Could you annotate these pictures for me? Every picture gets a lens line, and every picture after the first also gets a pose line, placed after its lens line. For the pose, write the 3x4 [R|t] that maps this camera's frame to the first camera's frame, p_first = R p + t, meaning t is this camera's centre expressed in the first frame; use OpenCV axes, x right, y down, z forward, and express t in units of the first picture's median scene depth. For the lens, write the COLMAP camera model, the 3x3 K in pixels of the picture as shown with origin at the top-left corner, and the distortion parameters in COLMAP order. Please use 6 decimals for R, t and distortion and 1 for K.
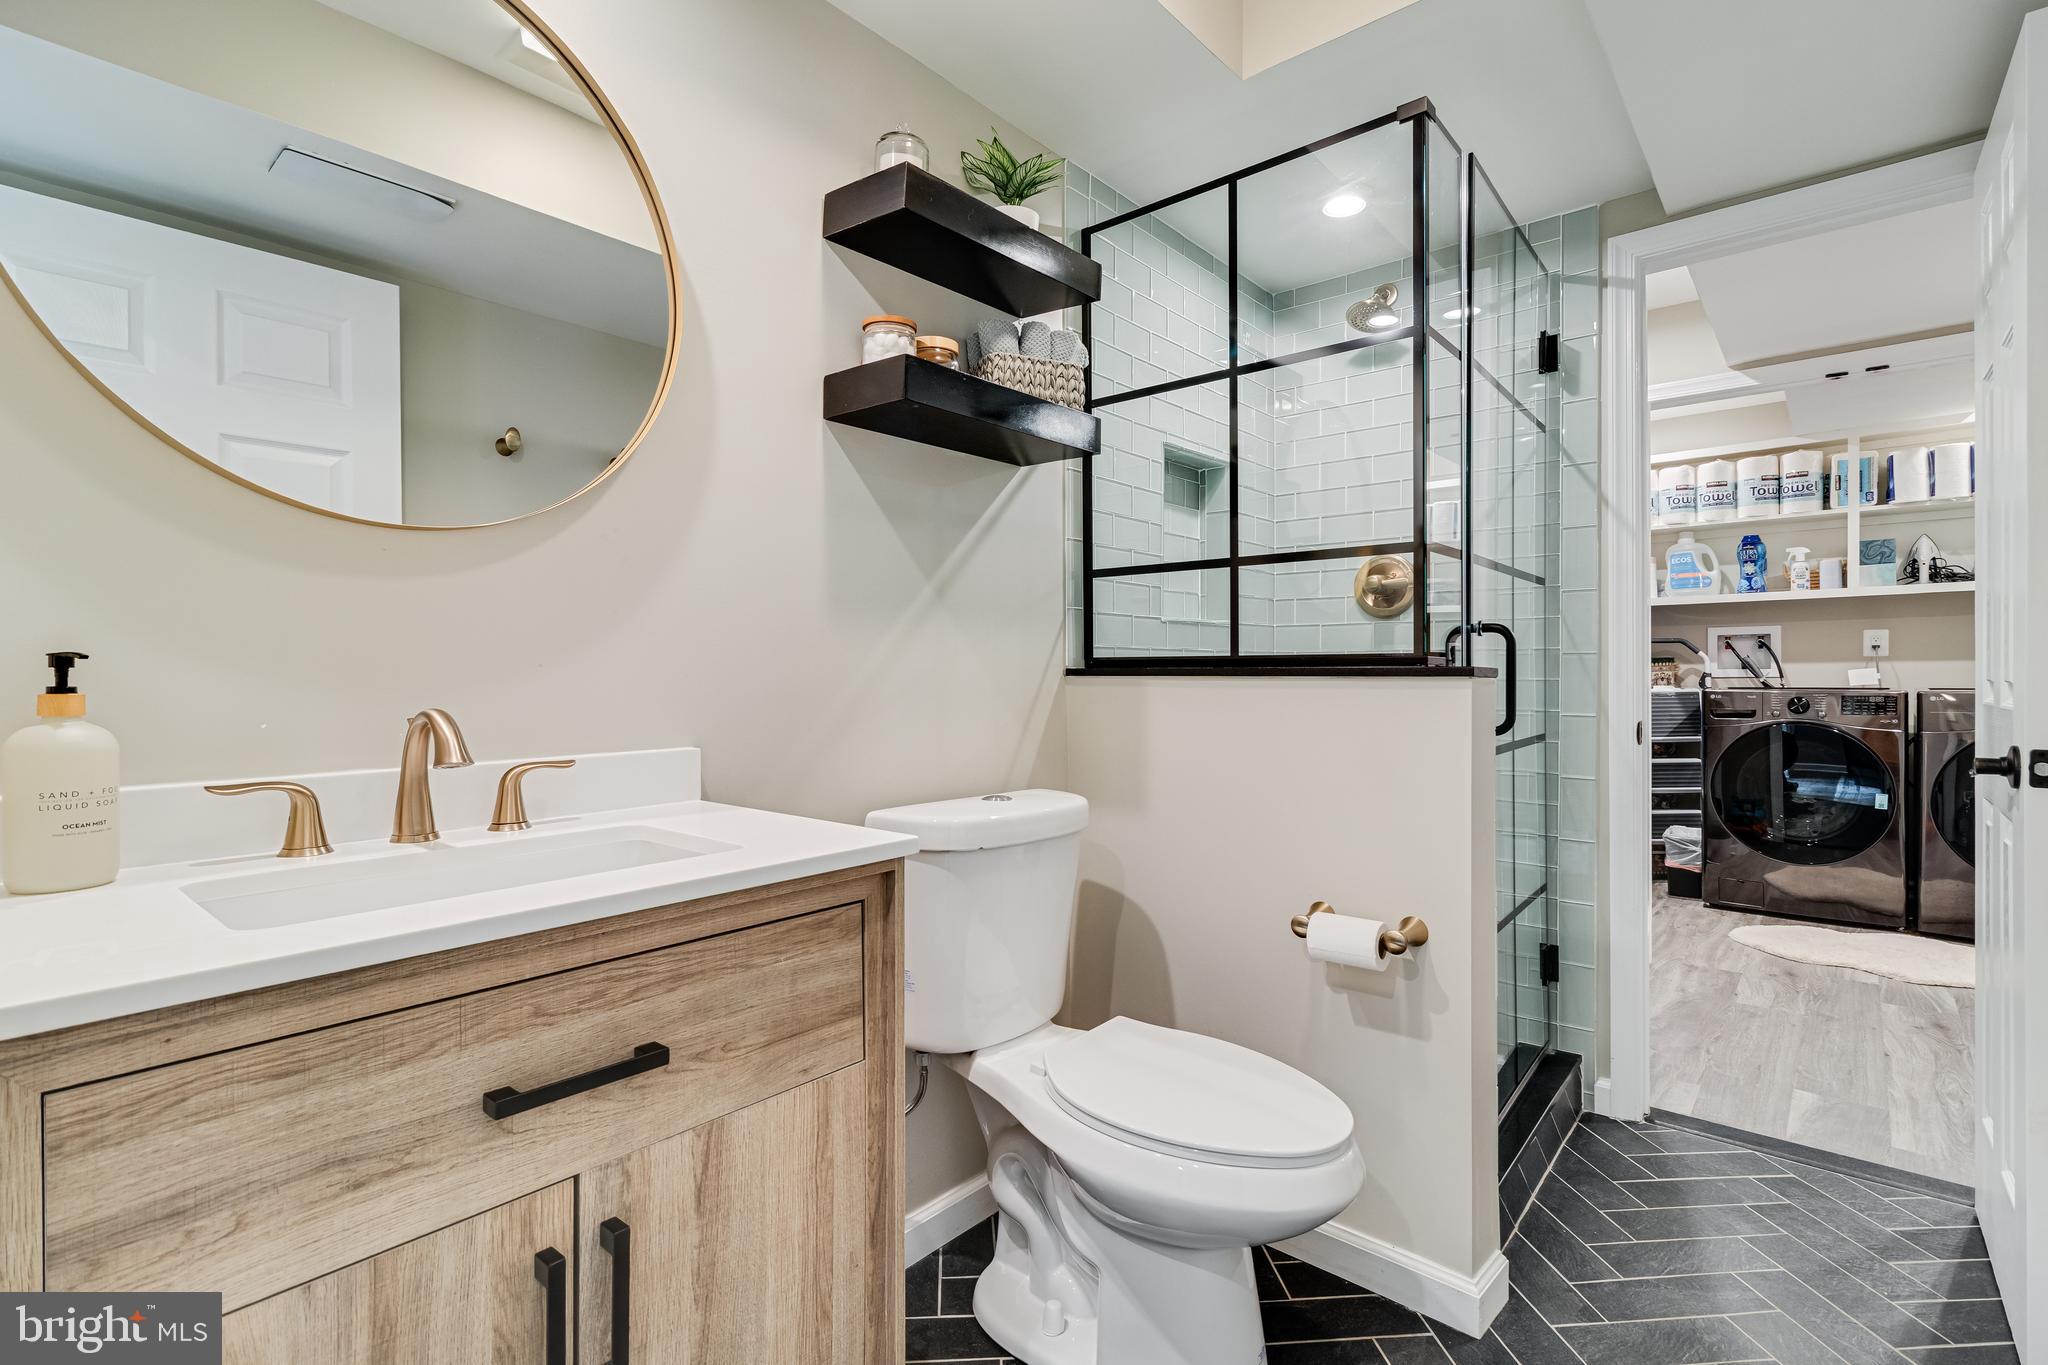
lens RADIAL K [[947.1, 0, 1028.2], [0, 947.1, 670.0], [0, 0, 1]] dist [0.001962, -0.000968]
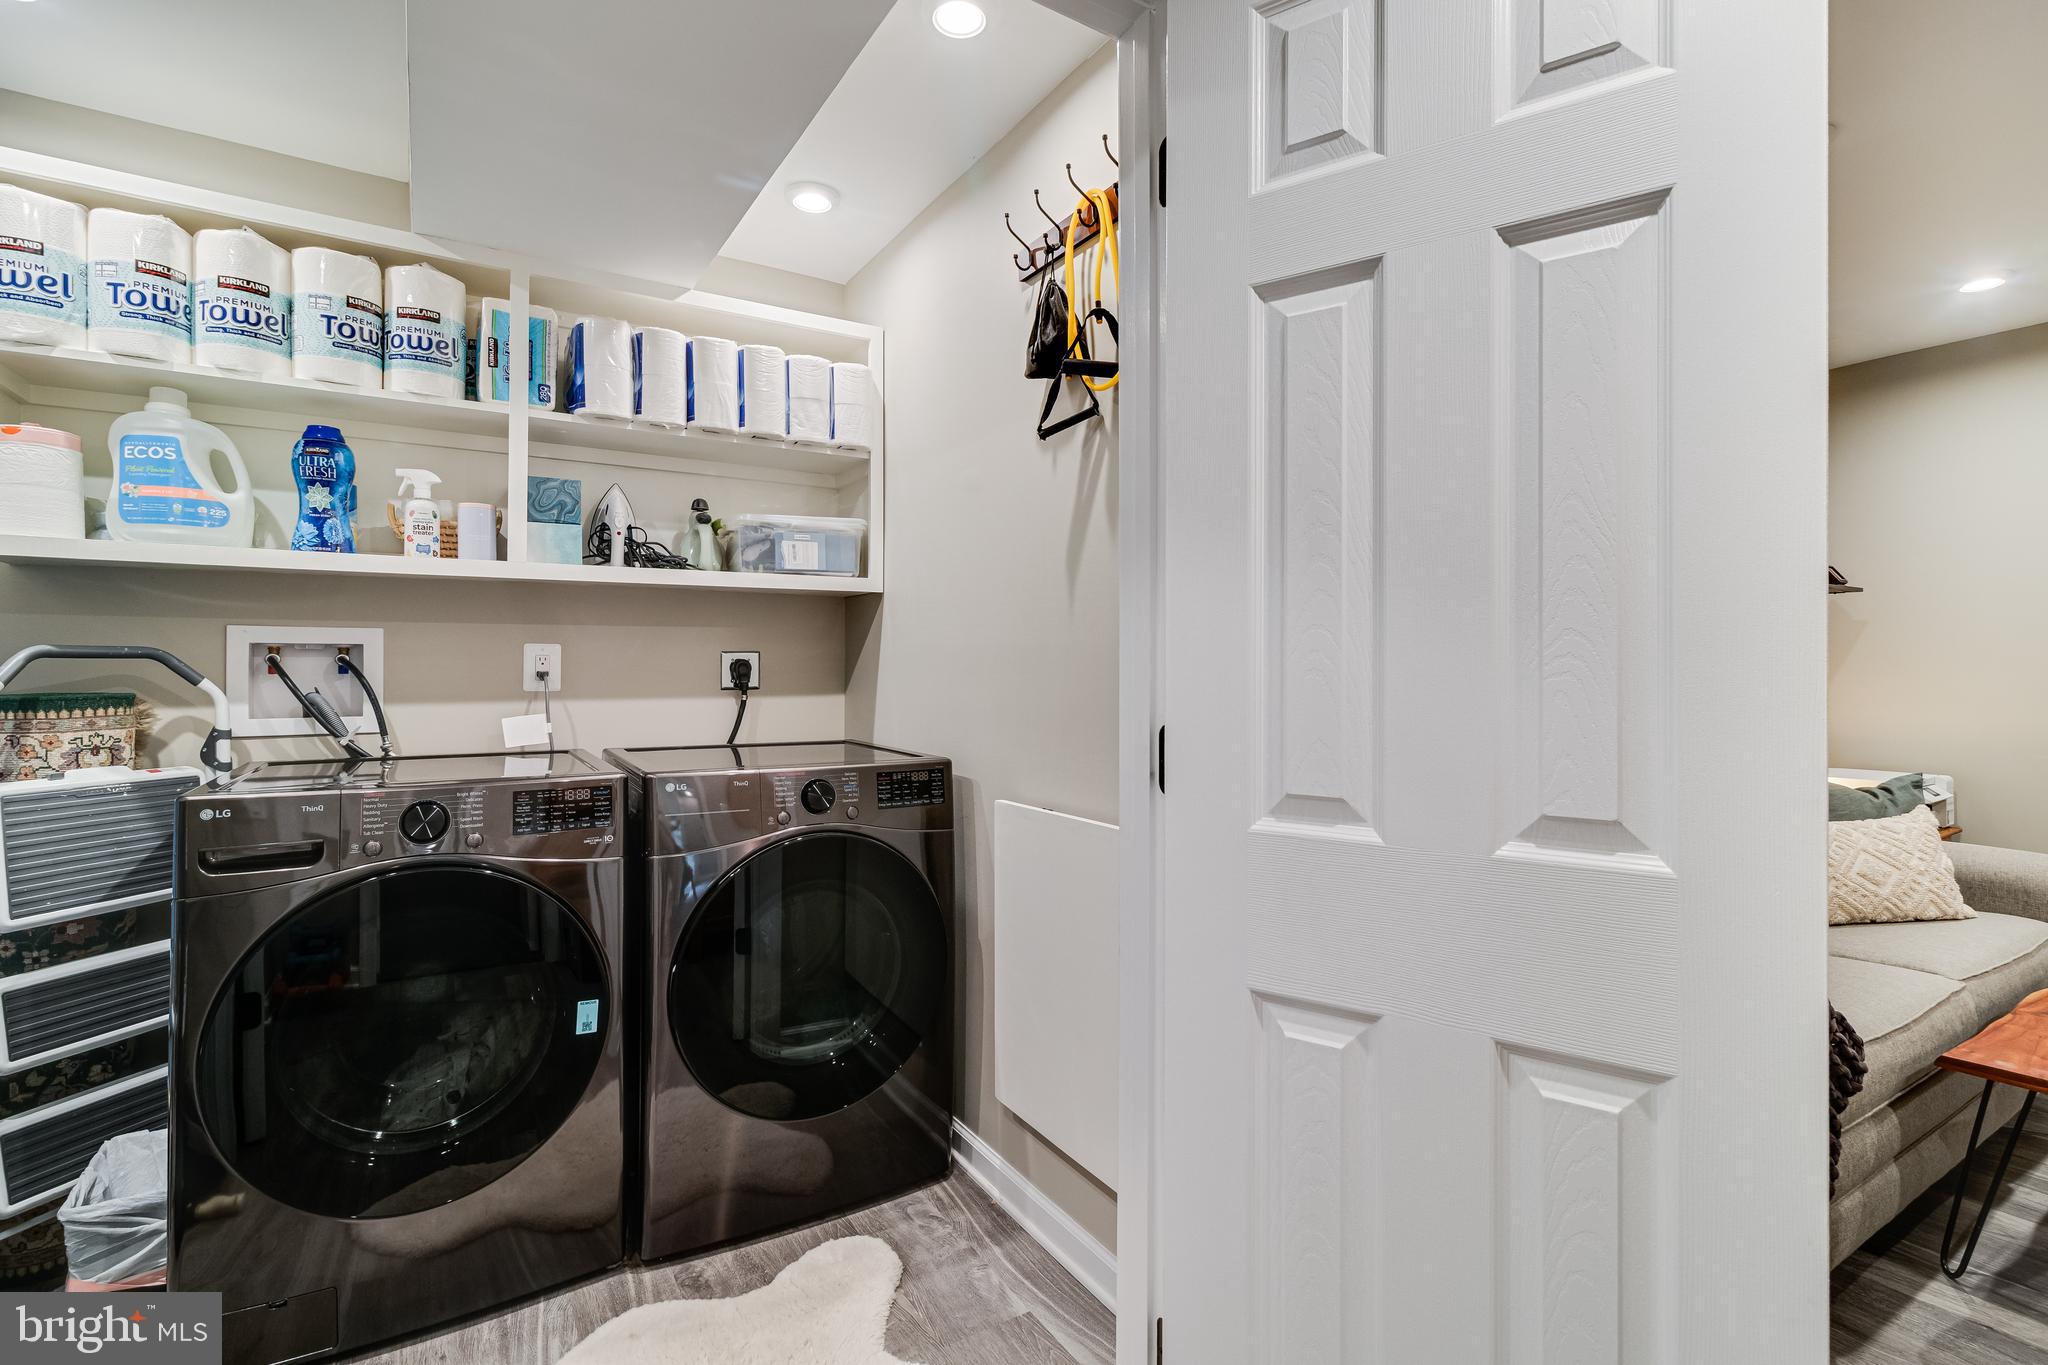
lens RADIAL K [[947.1, 0, 1025.4], [0, 947.1, 669.4], [0, 0, 1]] dist [0.001962, -0.000968]
pose [[0.293511, 0.006986, 0.955930, 0.438316], [-0.005570, 0.999969, -0.005597, -0.025452], [-0.955939, -0.003681, 0.293541, 0.557703]]
